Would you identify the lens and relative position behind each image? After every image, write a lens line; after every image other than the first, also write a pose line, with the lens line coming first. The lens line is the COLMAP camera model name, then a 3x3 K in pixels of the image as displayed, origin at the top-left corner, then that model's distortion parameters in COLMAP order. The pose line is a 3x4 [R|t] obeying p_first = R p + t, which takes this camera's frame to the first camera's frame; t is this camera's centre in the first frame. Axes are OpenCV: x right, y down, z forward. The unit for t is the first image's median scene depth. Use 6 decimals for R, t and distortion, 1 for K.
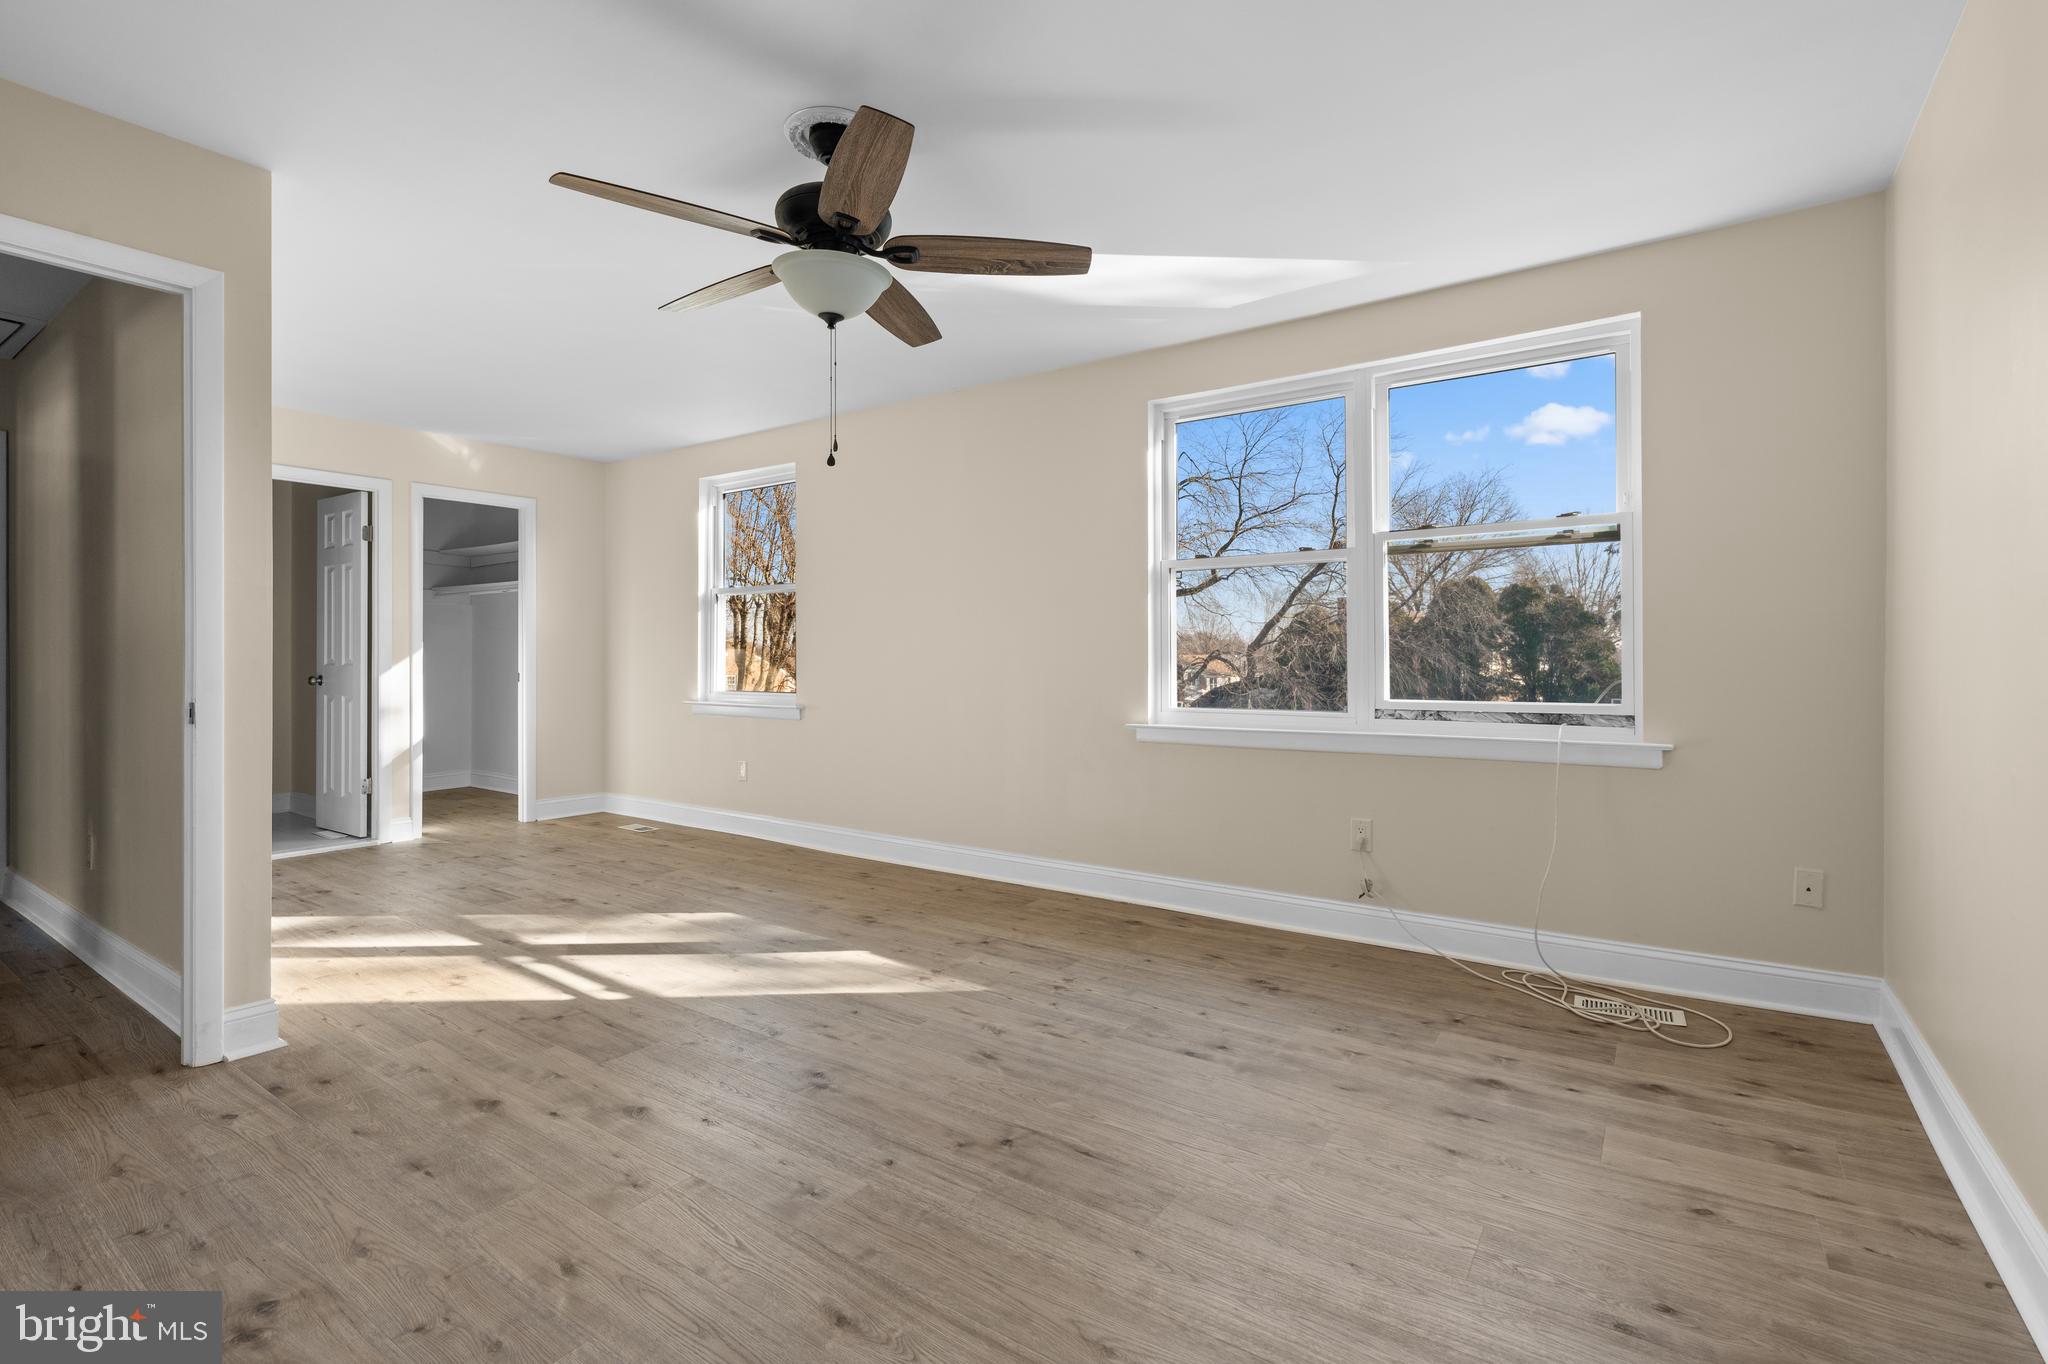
lens RADIAL K [[927.7, 0, 1022.6], [0, 927.7, 676.0], [0, 0, 1]] dist [-0.002442, 0.001005]
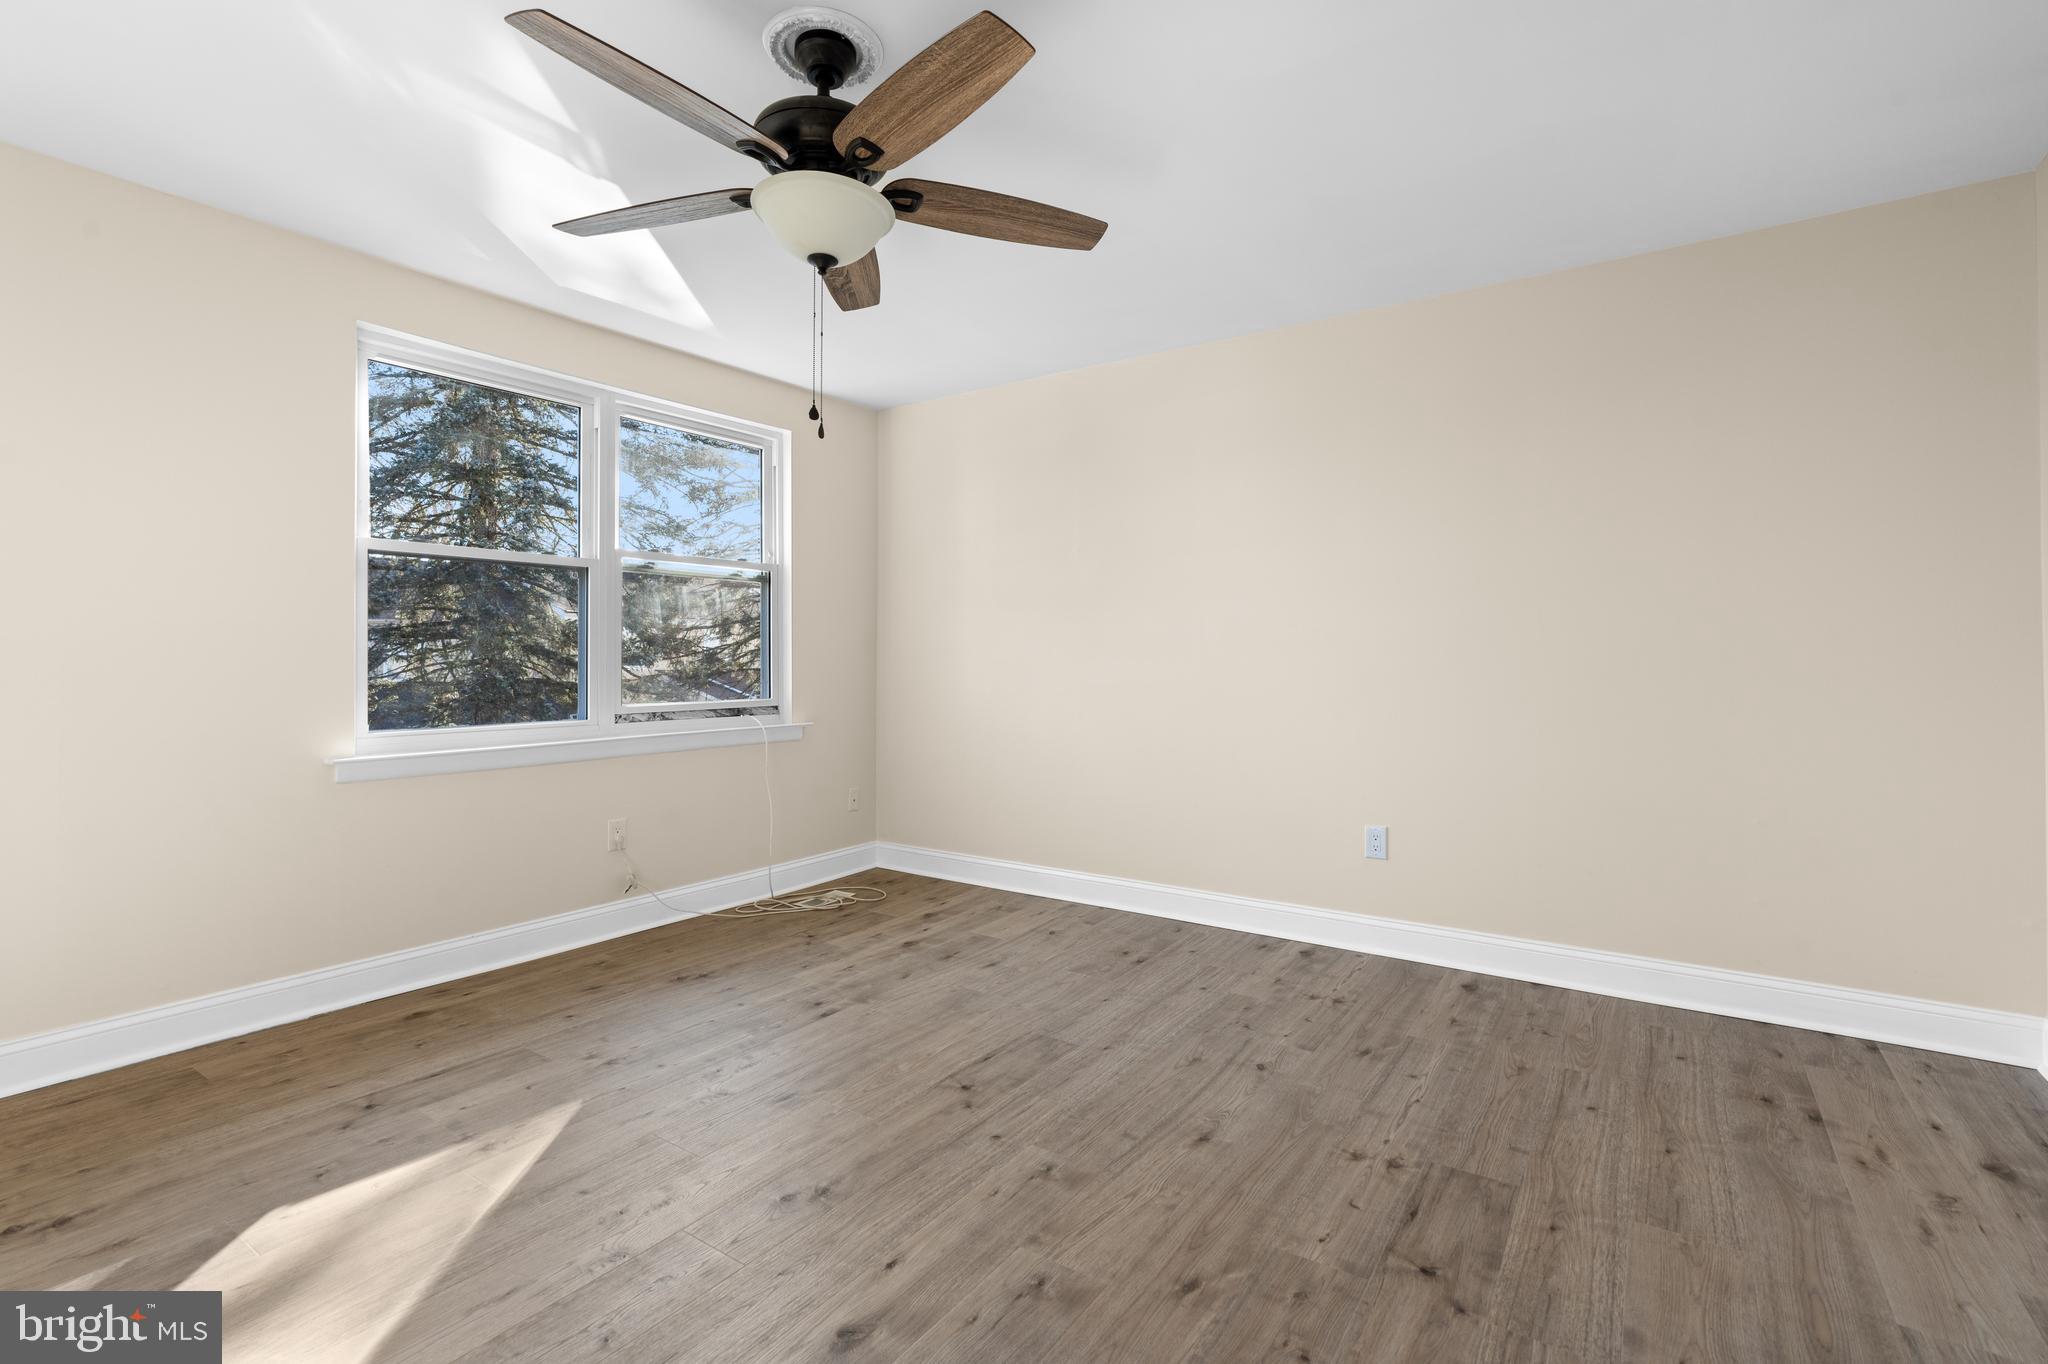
lens RADIAL K [[927.7, 0, 1013.1], [0, 927.7, 671.5], [0, 0, 1]] dist [-0.002442, 0.001005]
pose [[0.005255, -0.007760, 0.999956, -0.932901], [0.019385, 0.999783, 0.007657, -0.017350], [-0.999798, 0.019344, 0.005404, 0.740597]]
